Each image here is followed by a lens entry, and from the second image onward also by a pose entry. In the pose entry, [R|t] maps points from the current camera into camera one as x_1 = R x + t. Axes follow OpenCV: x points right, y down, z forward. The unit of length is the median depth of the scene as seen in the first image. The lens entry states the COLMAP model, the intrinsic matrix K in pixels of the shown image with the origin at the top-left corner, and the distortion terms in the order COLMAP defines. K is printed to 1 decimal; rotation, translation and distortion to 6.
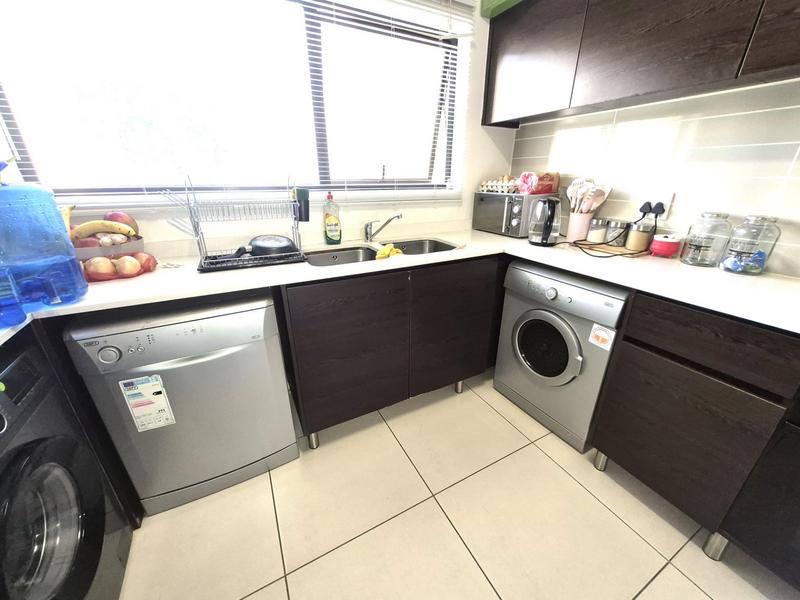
lens RADIAL K [[312.6, 0, 402.3], [0, 312.6, 302.5], [0, 0, 1]] dist [-0.001153, -0.000558]
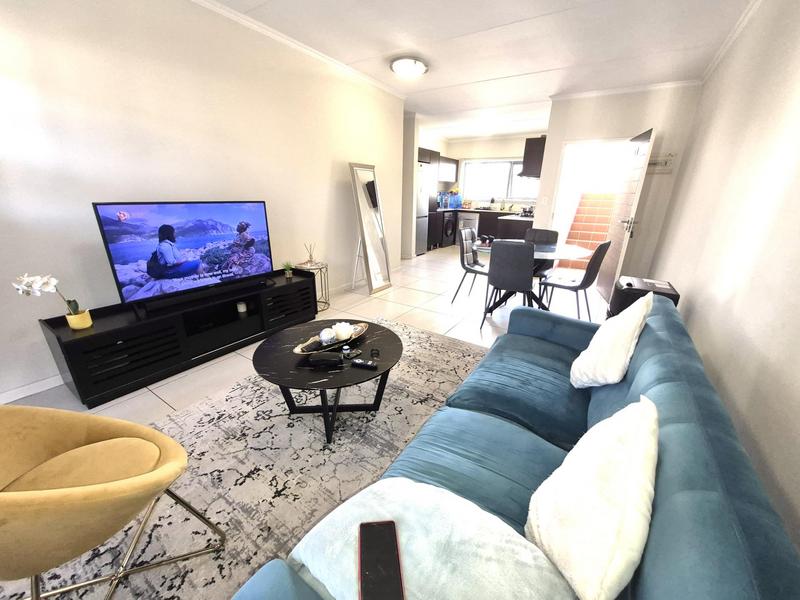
lens RADIAL K [[312.6, 0, 398.3], [0, 312.6, 299.0], [0, 0, 1]] dist [-0.001153, -0.000558]
pose [[0.462974, 0.301293, -0.833593, 4.180832], [-0.342652, 0.928178, 0.145172, 1.120216], [0.817462, 0.218422, 0.532961, -3.054689]]
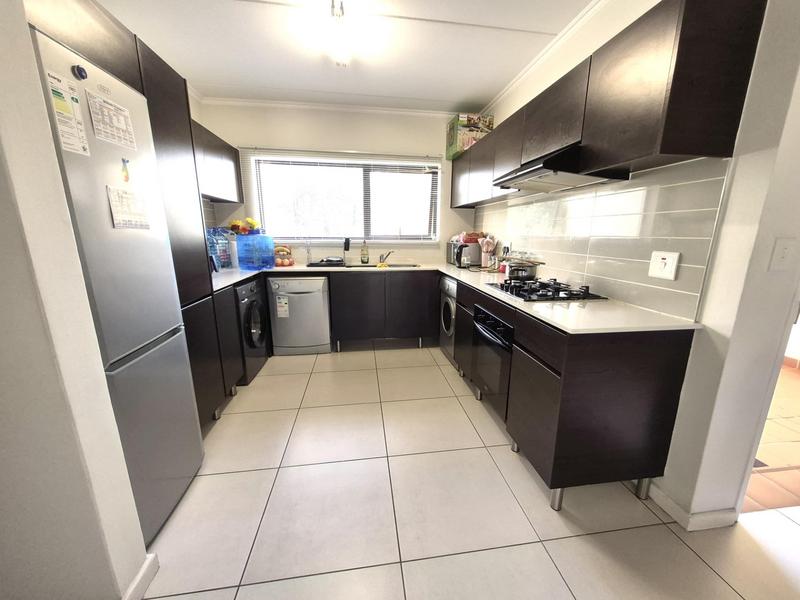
lens RADIAL K [[312.6, 0, 399.6], [0, 312.6, 304.7], [0, 0, 1]] dist [-0.001153, -0.000558]
pose [[0.933501, 0.083944, -0.348611, 0.971849], [-0.138916, 0.980952, -0.135779, 0.434560], [0.330573, 0.175178, 0.927380, -1.074464]]
